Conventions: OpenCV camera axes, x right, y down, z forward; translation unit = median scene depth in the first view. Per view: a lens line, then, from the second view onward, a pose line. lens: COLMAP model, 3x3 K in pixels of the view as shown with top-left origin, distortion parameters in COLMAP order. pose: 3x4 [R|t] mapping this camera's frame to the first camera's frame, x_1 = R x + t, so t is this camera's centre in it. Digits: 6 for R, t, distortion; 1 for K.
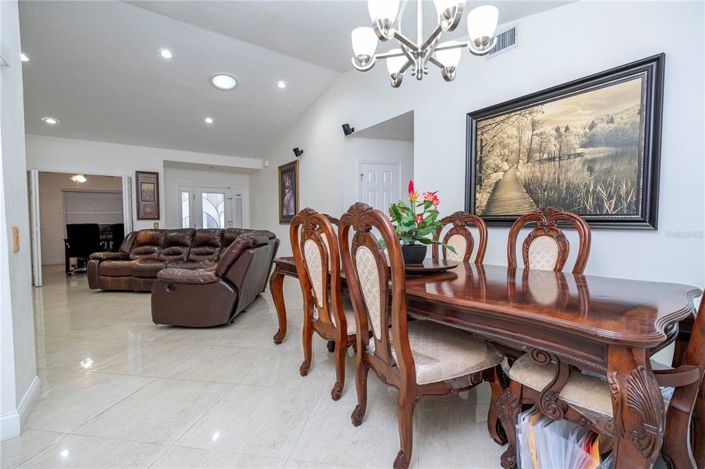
lens RADIAL K [[320.0, 0, 356.6], [0, 320.0, 237.6], [0, 0, 1]] dist [-0.002122, 0.002056]
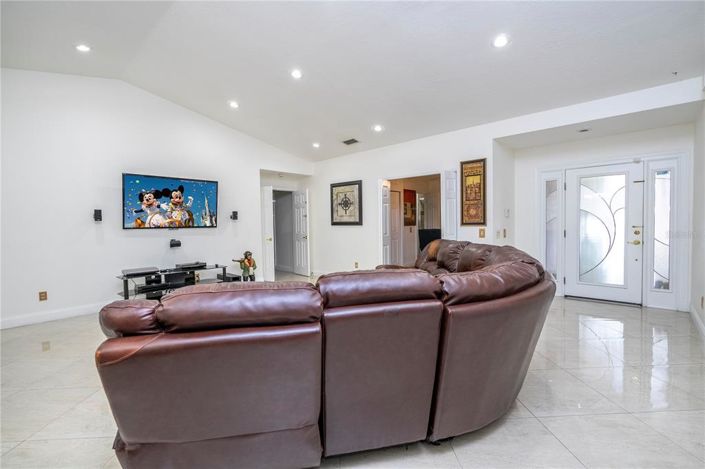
lens RADIAL K [[320.0, 0, 357.6], [0, 320.0, 232.3], [0, 0, 1]] dist [-0.002122, 0.002056]
pose [[0.210149, 0.028767, -0.977246, 0.018223], [-0.028443, 0.999324, 0.023301, -0.048831], [0.977255, 0.022899, 0.210825, 0.588394]]
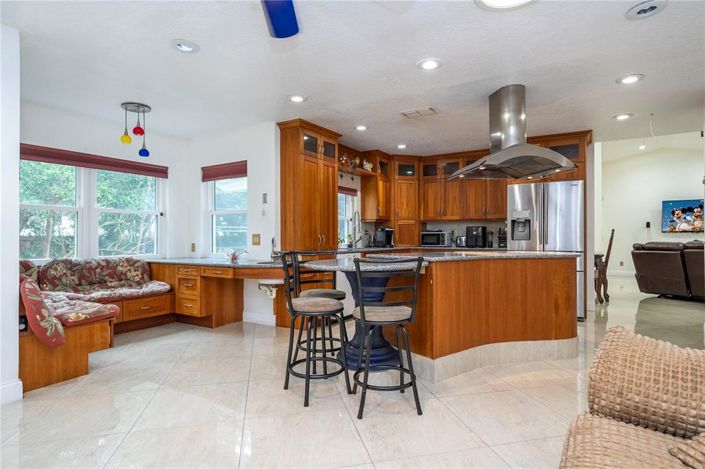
lens RADIAL K [[389.6, 0, 353.5], [0, 389.6, 234.7], [0, 0, 1]] dist [-0.005123, -0.002732]
pose [[-0.907463, 0.009037, -0.420034, 0.854943], [-0.010220, 0.998998, 0.043573, -0.067181], [0.420007, 0.043834, -0.906462, 1.051700]]
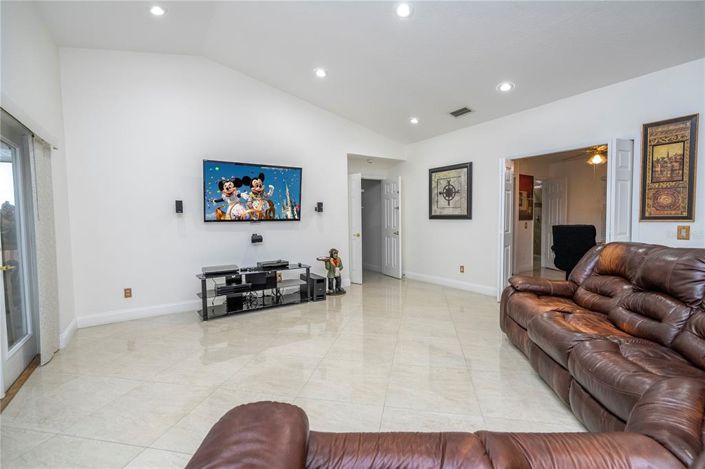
lens RADIAL K [[320.0, 0, 356.8], [0, 320.0, 232.8], [0, 0, 1]] dist [-0.002122, 0.002056]
pose [[-0.031793, 0.050161, -0.998235, -0.153644], [-0.033168, 0.998137, 0.051212, -0.046092], [0.998944, 0.034738, -0.030070, 0.555329]]
